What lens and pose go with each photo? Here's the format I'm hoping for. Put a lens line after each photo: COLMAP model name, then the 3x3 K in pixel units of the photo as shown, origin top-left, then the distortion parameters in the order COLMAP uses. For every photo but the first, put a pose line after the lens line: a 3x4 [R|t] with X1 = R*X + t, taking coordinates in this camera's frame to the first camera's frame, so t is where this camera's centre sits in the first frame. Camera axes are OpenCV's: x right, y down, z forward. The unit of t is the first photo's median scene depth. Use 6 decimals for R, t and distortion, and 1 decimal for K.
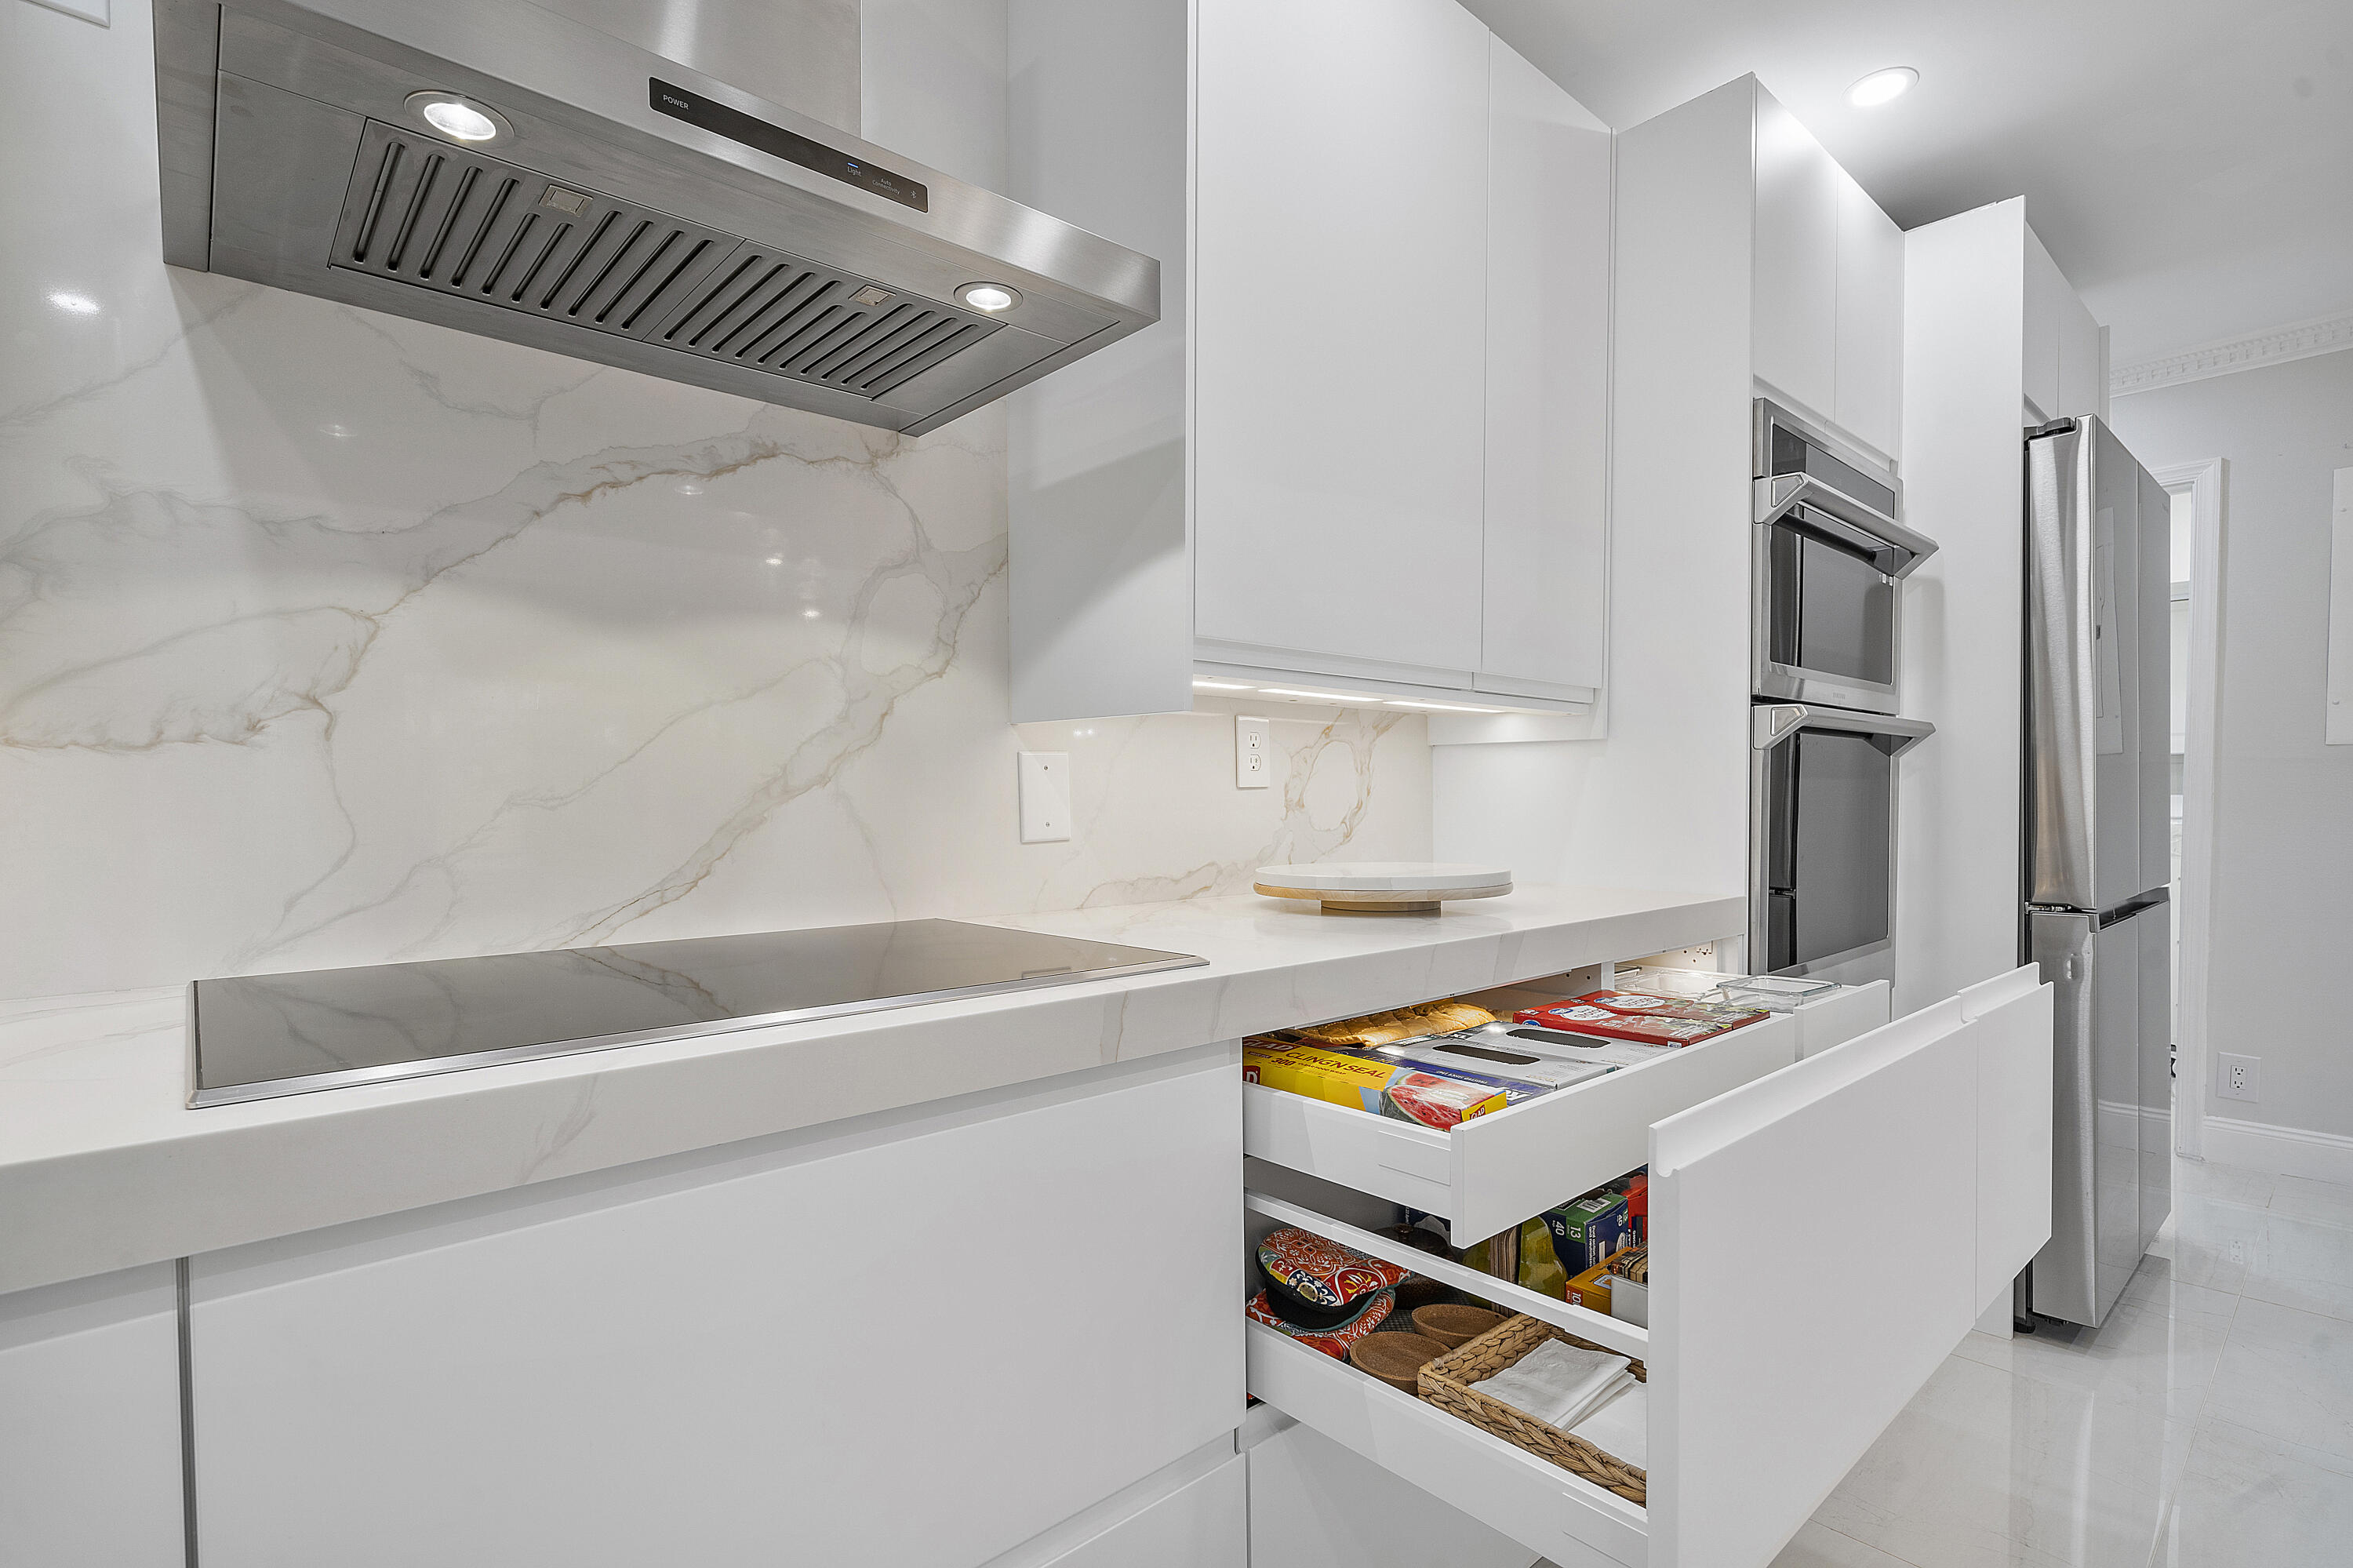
lens RADIAL K [[1118.2, 0, 1171.1], [0, 1118.2, 824.1], [0, 0, 1]] dist [0.001995, 0.000984]
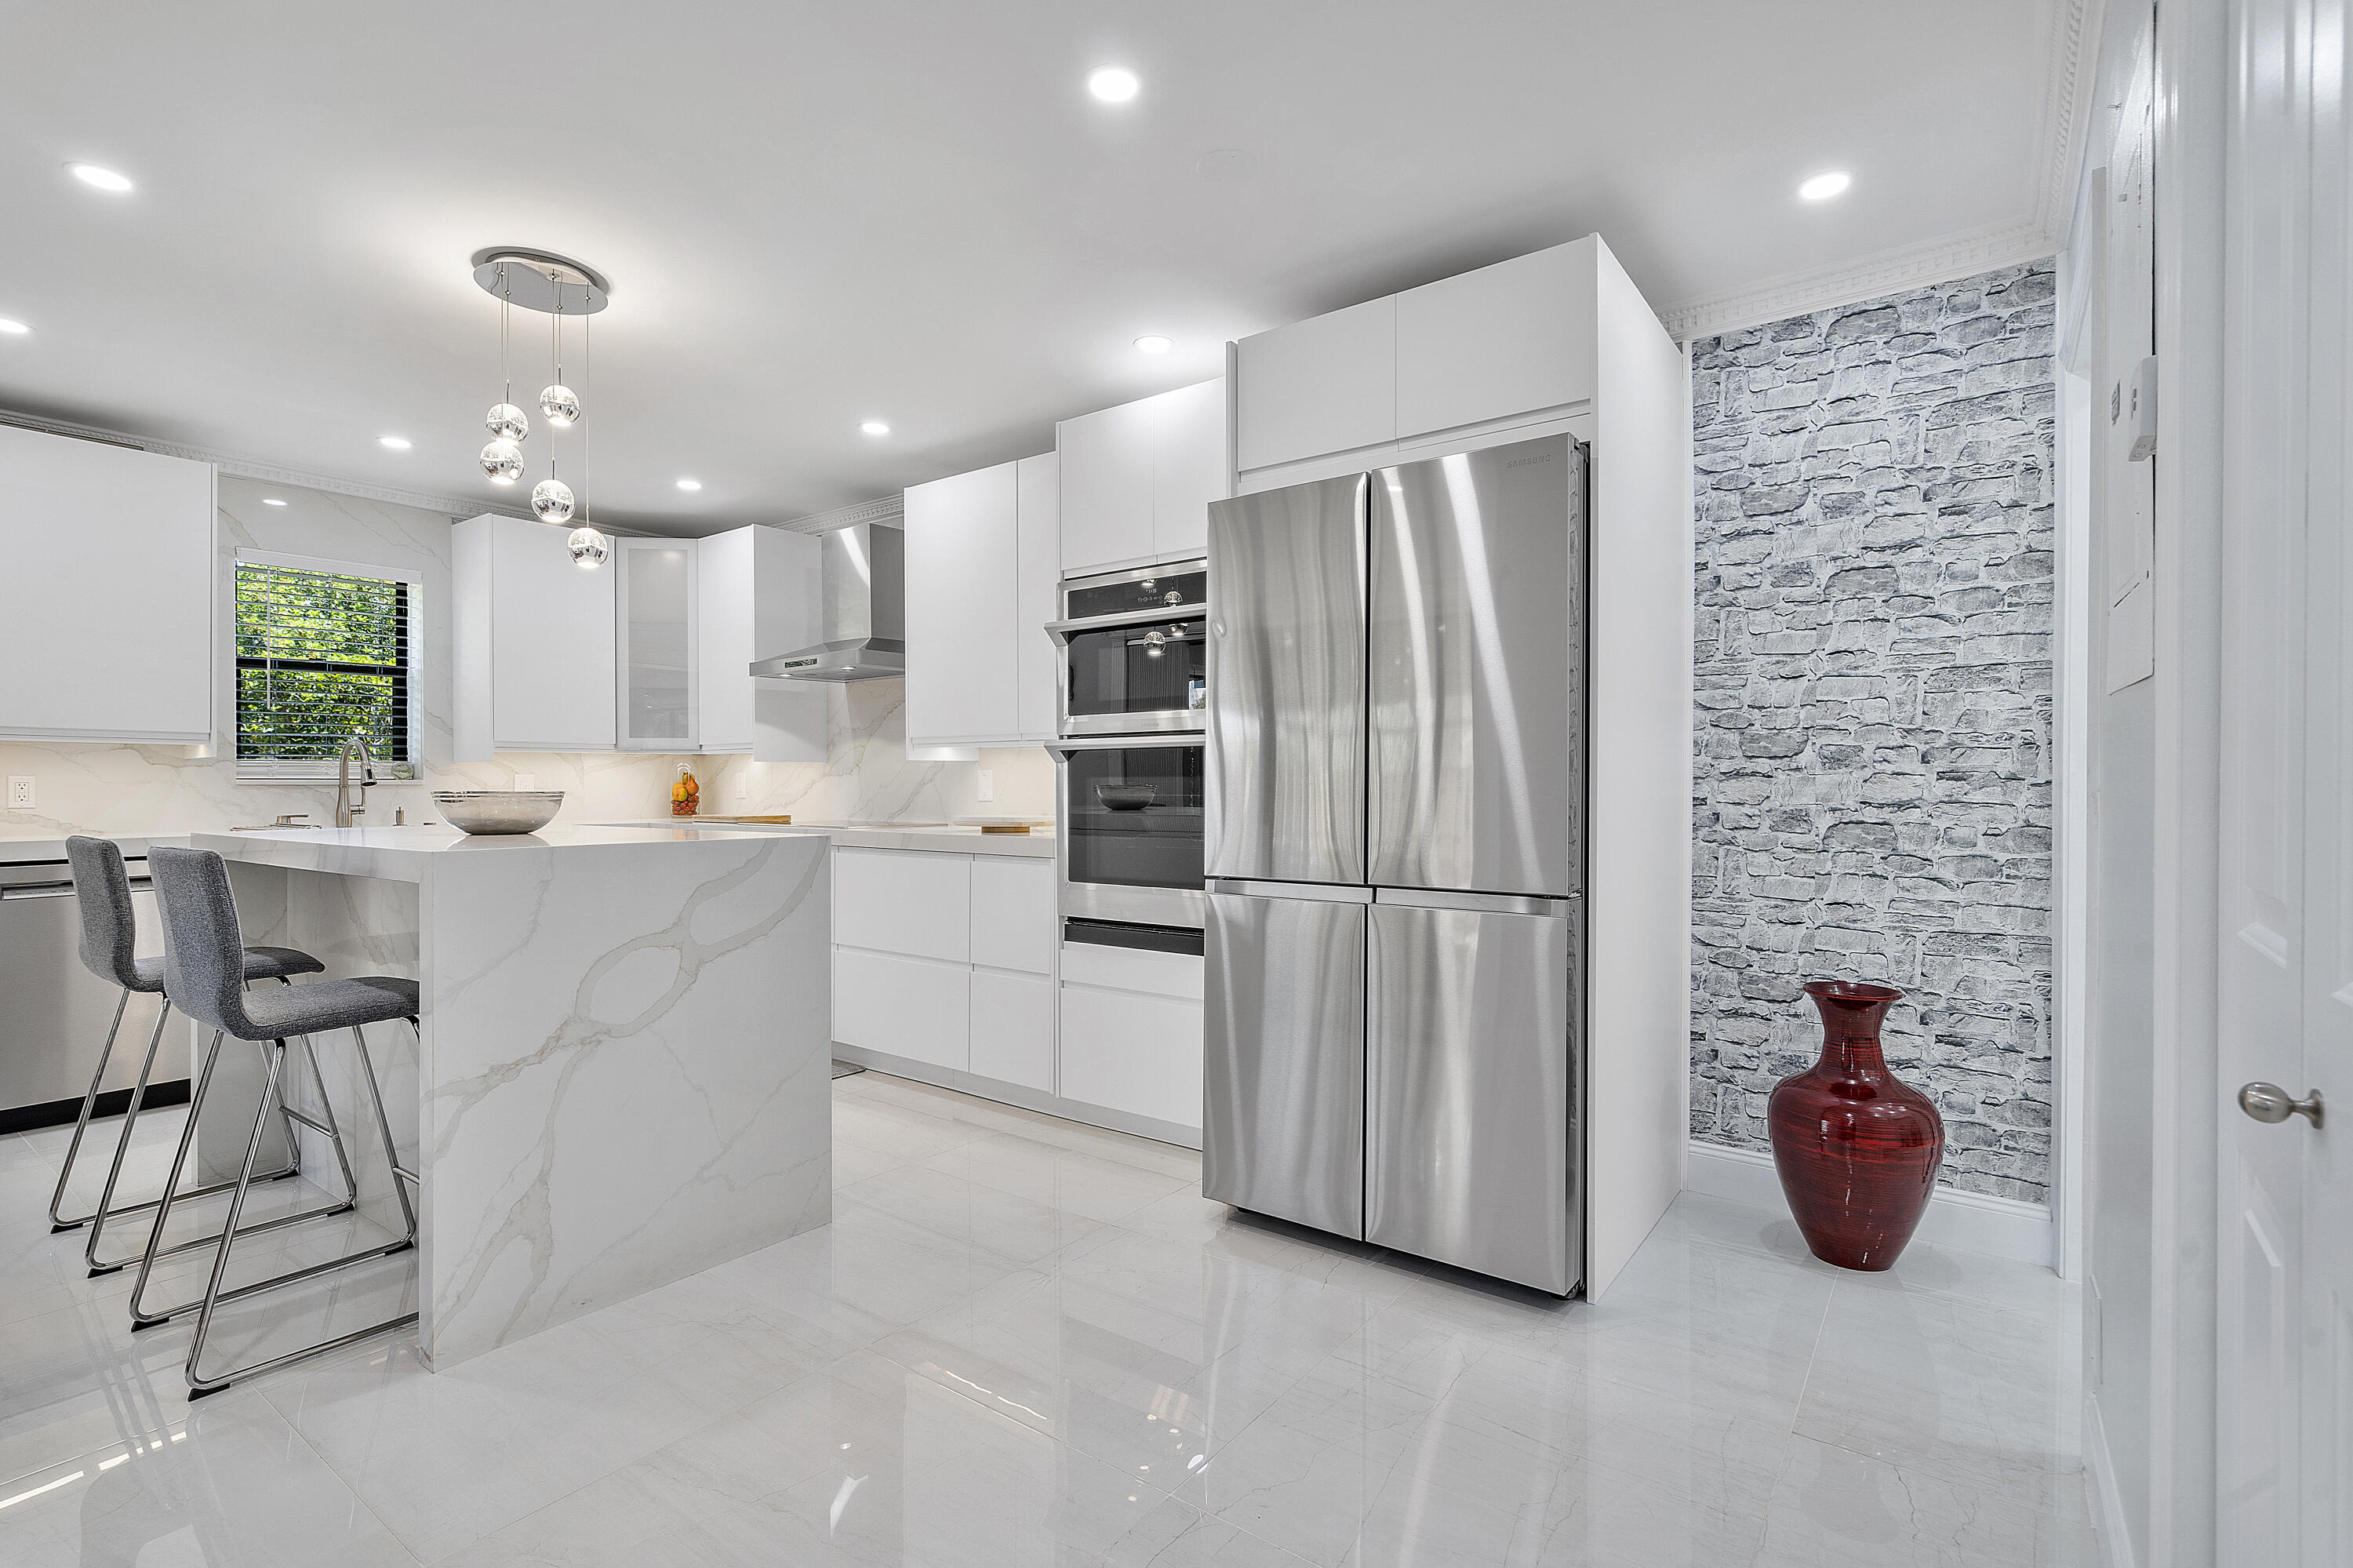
lens RADIAL K [[1101.2, 0, 1174.0], [0, 1101.2, 787.0], [0, 0, 1]] dist [0.001335, -0.001285]
pose [[0.198901, 0.008792, -0.979980, 3.257753], [-0.023225, 0.999721, 0.004255, -0.051699], [0.979744, 0.021914, 0.199050, 1.087062]]
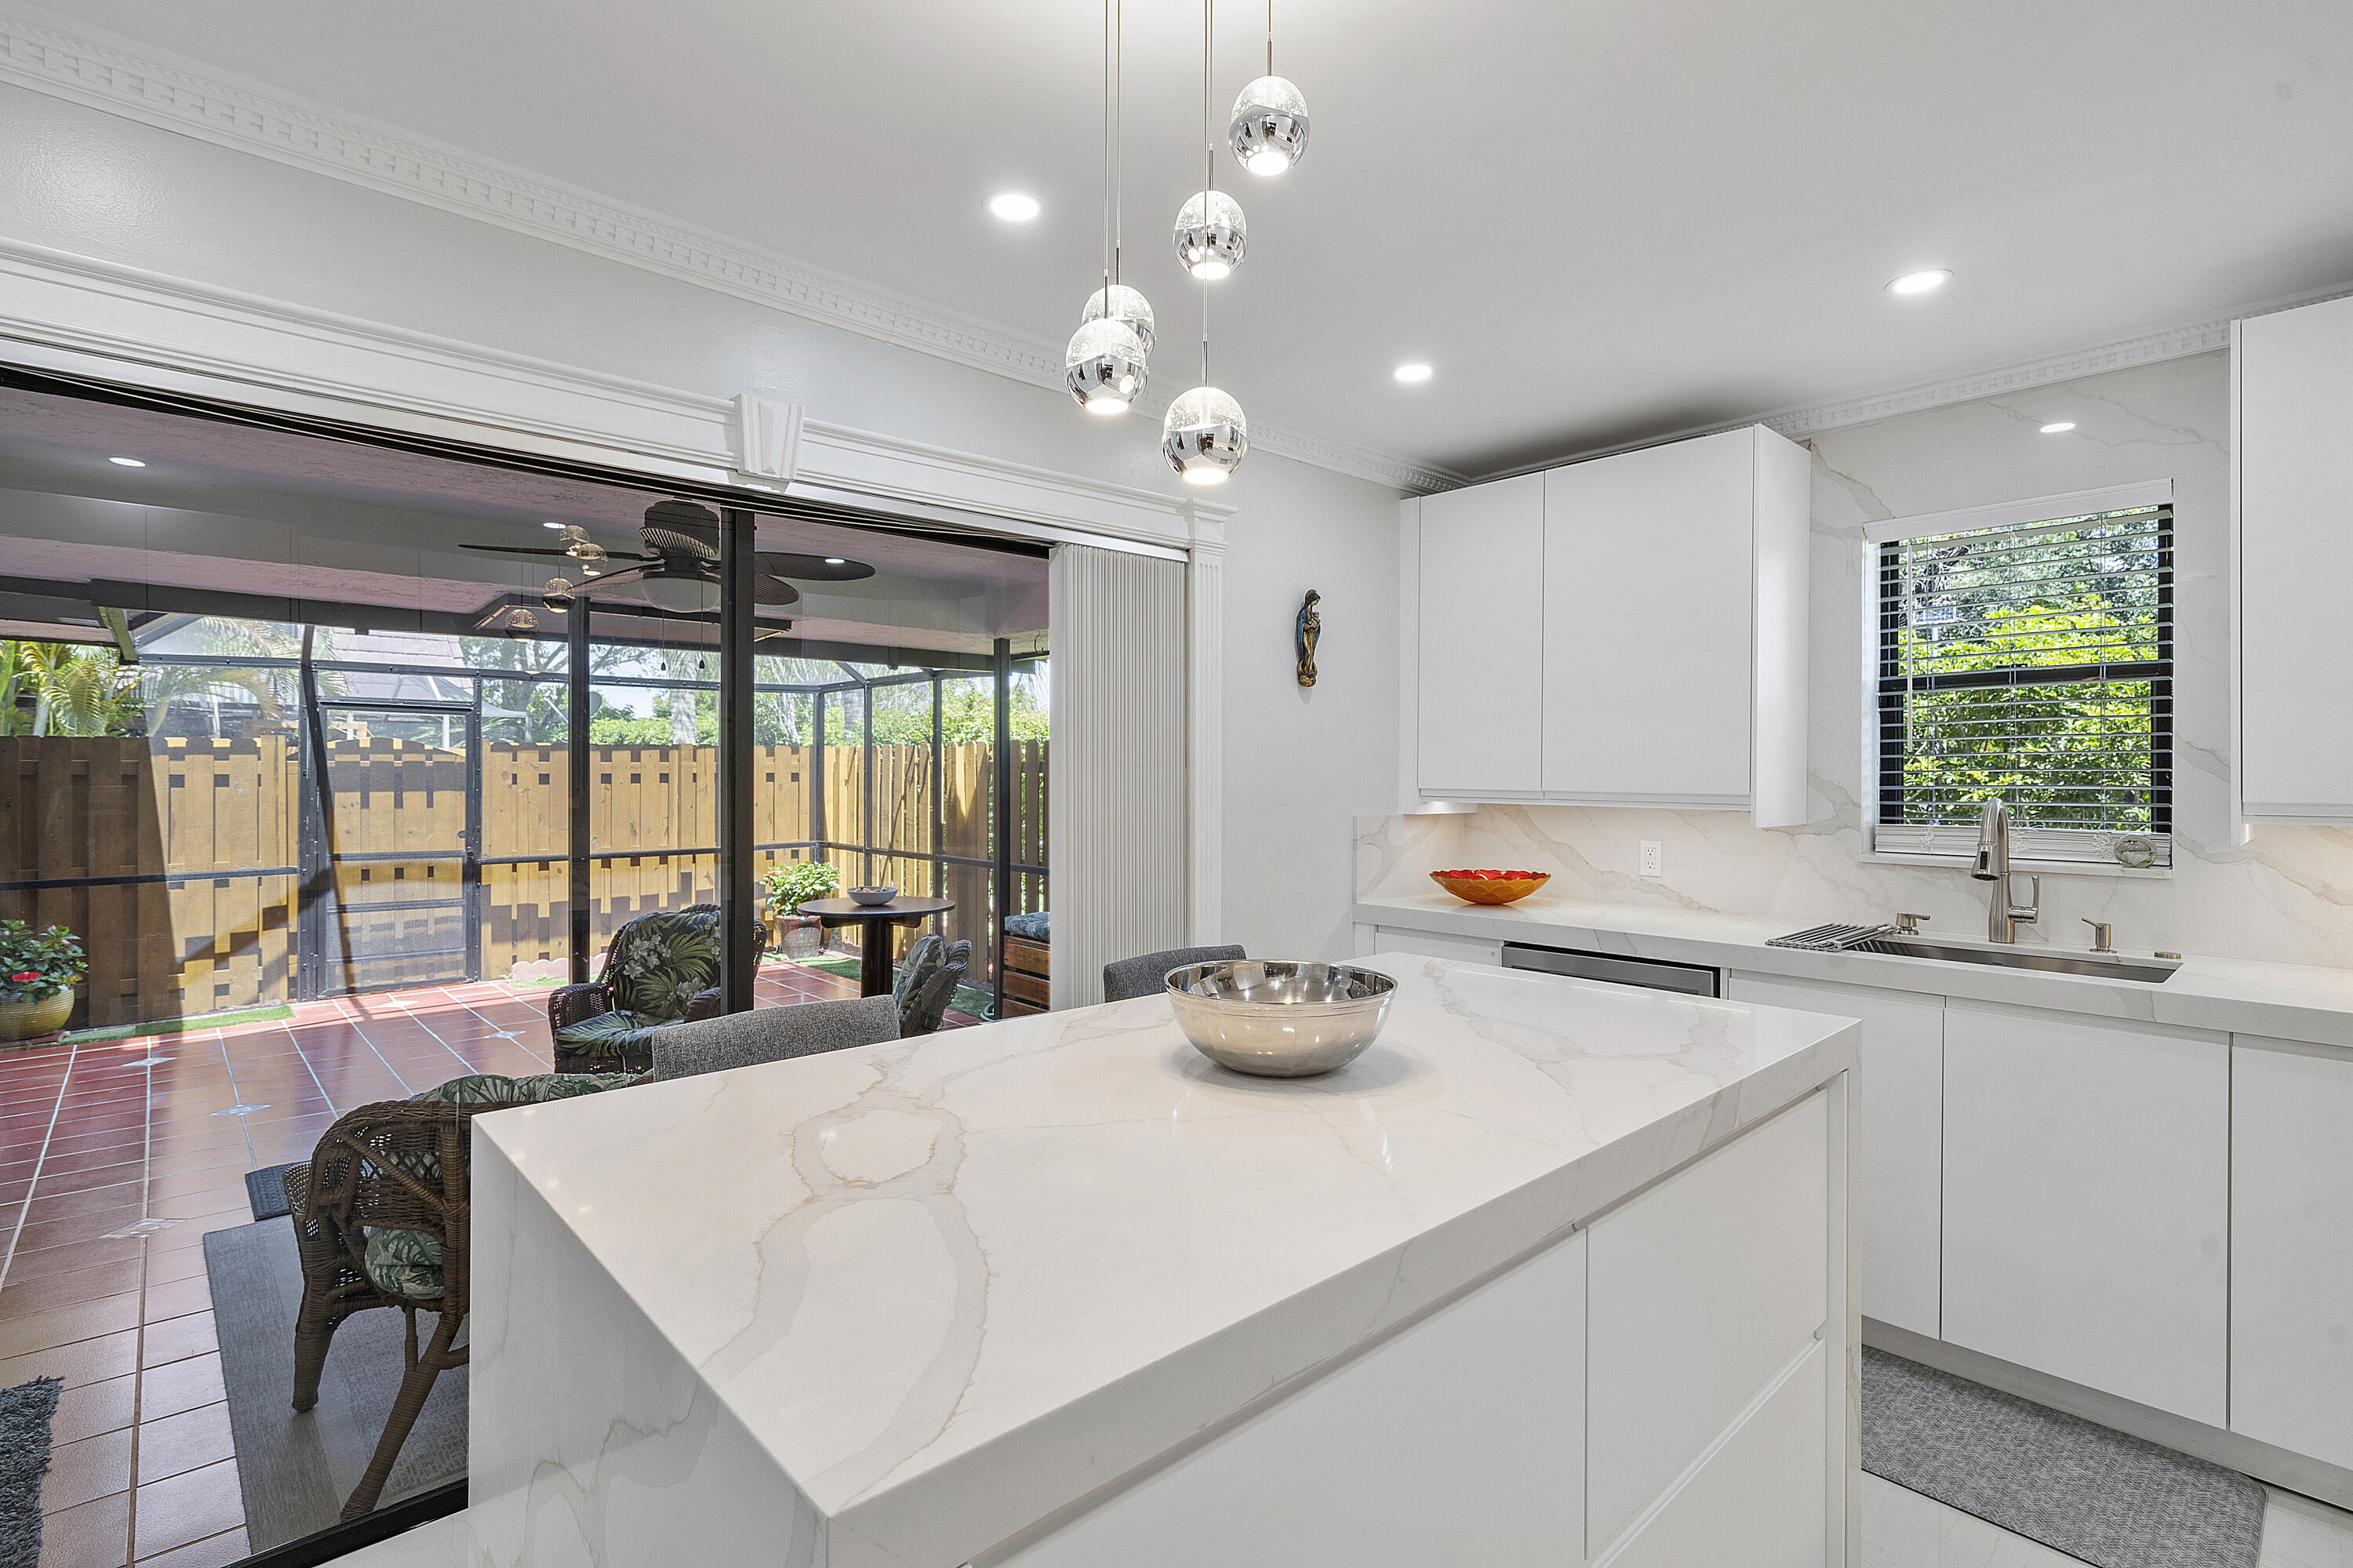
lens RADIAL K [[1108.6, 0, 1190.4], [0, 1108.6, 774.9], [0, 0, 1]] dist [0.010326, 0.000159]
pose [[-0.999698, 0.005975, -0.023832, 1.032377], [0.005315, 0.999603, 0.027679, -0.228272], [0.023988, 0.027544, -0.999333, 1.290161]]
